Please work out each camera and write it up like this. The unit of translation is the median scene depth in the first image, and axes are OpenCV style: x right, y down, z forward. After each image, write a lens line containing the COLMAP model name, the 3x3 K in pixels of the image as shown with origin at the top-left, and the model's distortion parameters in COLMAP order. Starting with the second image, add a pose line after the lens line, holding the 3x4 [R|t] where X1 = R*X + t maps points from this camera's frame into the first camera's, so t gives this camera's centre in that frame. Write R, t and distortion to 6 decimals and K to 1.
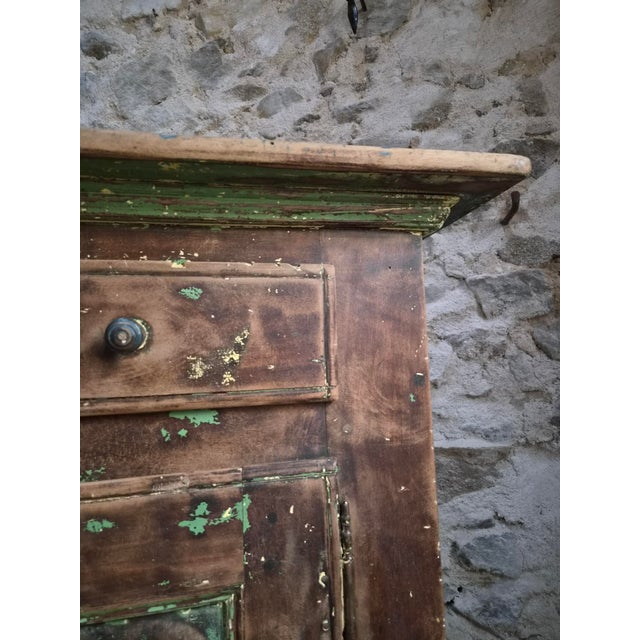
lens RADIAL K [[436.6, 0, 330.8], [0, 436.6, 319.2], [0, 0, 1]] dist [0.058175, -0.049296]
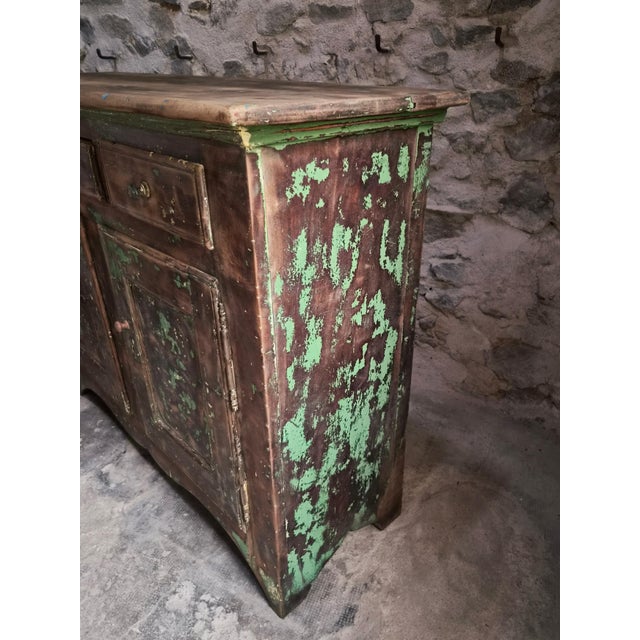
lens RADIAL K [[501.2, 0, 341.1], [0, 501.2, 329.6], [0, 0, 1]] dist [0.065449, -0.054523]
pose [[0.941456, 0.195854, -0.274411, 0.529836], [-0.019970, 0.844916, 0.534526, -0.308076], [0.336544, -0.497752, 0.799363, -0.783128]]
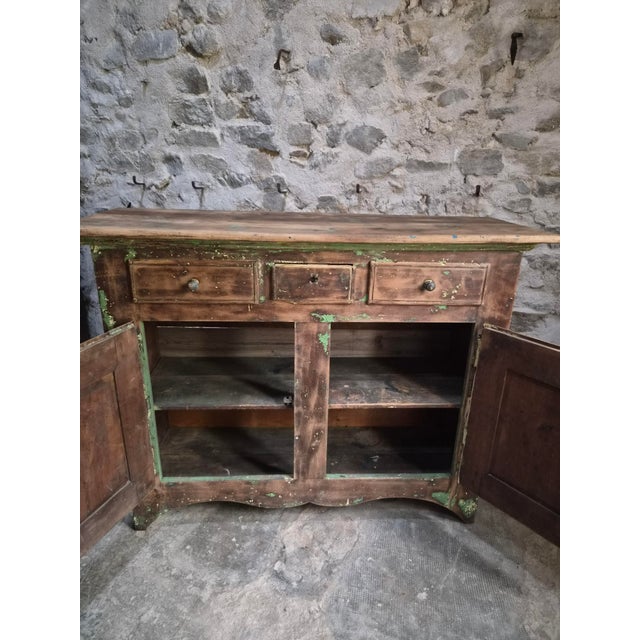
lens RADIAL K [[436.6, 0, 322.8], [0, 436.6, 322.5], [0, 0, 1]] dist [0.058175, -0.049296]
pose [[0.984762, 0.115906, -0.129650, -0.318292], [-0.054363, 0.913326, 0.403585, -0.420956], [0.165191, -0.390387, 0.905710, -0.972966]]
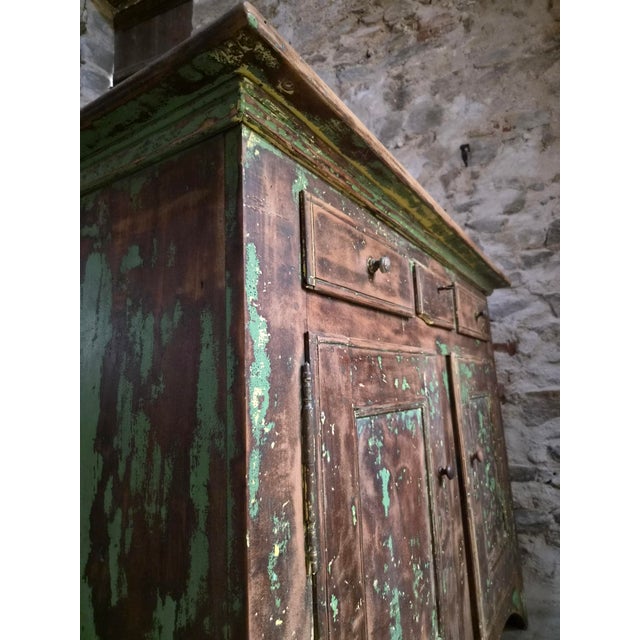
lens RADIAL K [[436.6, 0, 316.5], [0, 436.6, 319.5], [0, 0, 1]] dist [0.058175, -0.049296]
pose [[0.714885, 0.114473, 0.689808, -1.460978], [-0.019429, 0.989380, -0.144051, 0.232166], [-0.698972, 0.089578, 0.709517, -0.215033]]
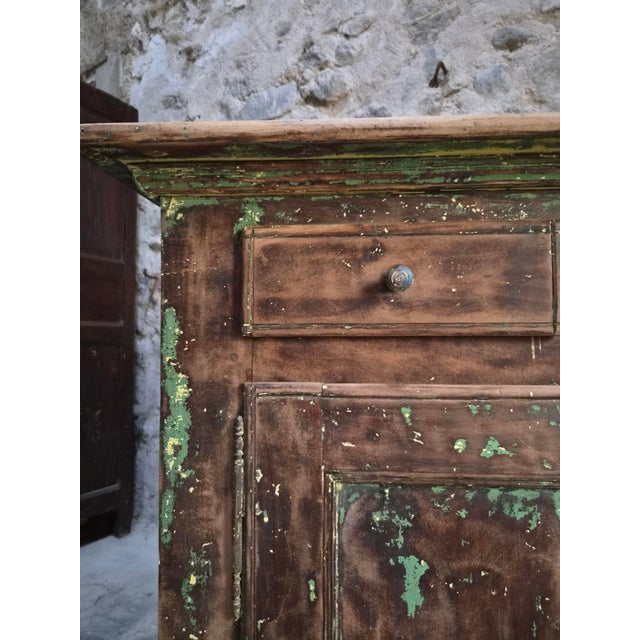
lens RADIAL K [[436.6, 0, 322.1], [0, 436.6, 315.3], [0, 0, 1]] dist [0.058175, -0.049296]
pose [[0.960453, 0.028411, -0.276989, -0.837273], [-0.018366, 0.999079, 0.038791, 0.059191], [0.277836, -0.032170, 0.960090, -0.297215]]
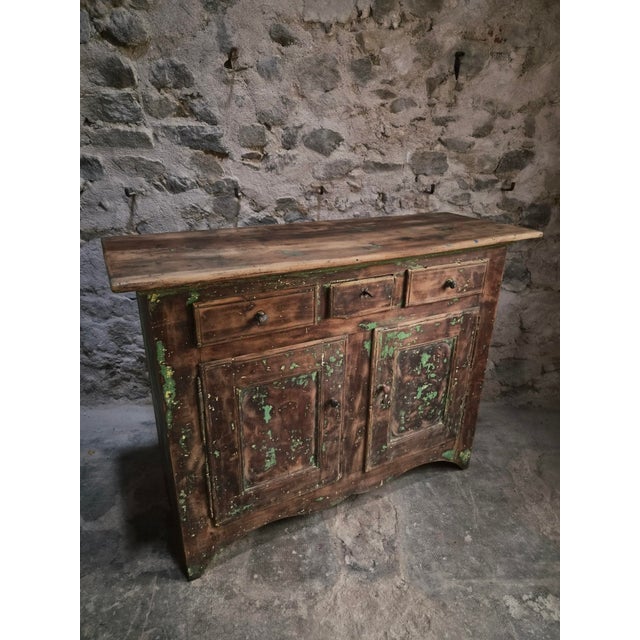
lens RADIAL K [[436.6, 0, 324.1], [0, 436.6, 318.5], [0, 0, 1]] dist [0.058175, -0.049296]
pose [[0.966689, -0.047740, 0.251463, -1.040025], [-0.068736, 0.897942, 0.434713, -0.538052], [-0.246553, -0.437517, 0.864749, -0.945073]]
